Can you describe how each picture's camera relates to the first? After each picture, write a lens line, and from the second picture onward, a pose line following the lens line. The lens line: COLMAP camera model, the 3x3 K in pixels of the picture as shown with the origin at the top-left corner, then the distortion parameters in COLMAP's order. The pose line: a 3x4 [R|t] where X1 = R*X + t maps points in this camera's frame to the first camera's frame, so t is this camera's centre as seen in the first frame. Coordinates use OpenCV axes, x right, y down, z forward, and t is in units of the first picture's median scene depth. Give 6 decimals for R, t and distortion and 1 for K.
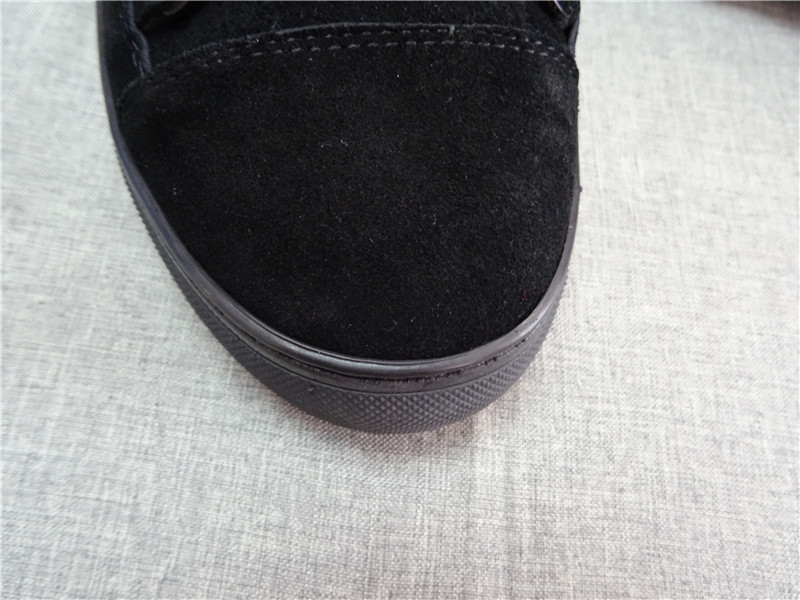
lens RADIAL K [[574.6, 0, 399.5], [0, 574.6, 301.9], [0, 0, 1]] dist [0.005077, -0.018548]
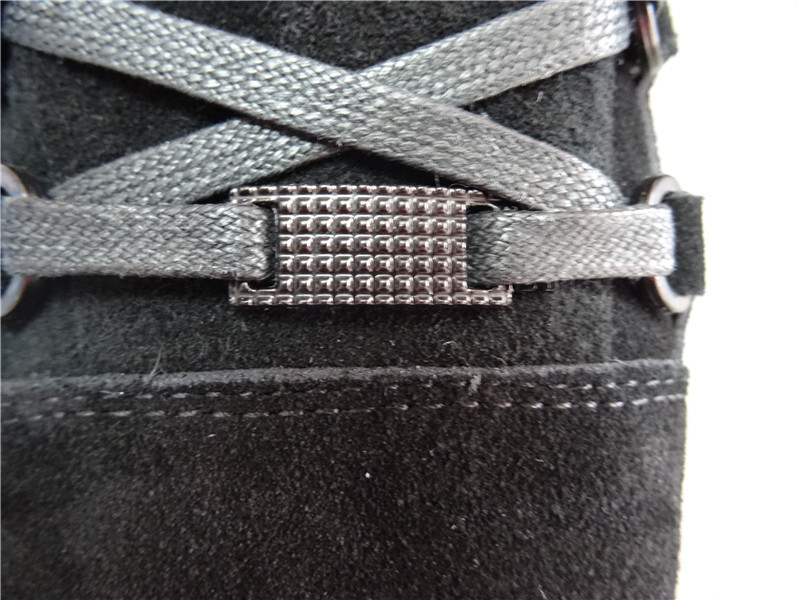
lens RADIAL K [[574.6, 0, 399.5], [0, 574.6, 301.9], [0, 0, 1]] dist [0.005077, -0.018548]
pose [[0.995122, 0.070659, -0.068841, 0.053033], [-0.071368, 0.997419, -0.007896, -0.550328], [0.068105, 0.012771, 0.997596, 0.455090]]
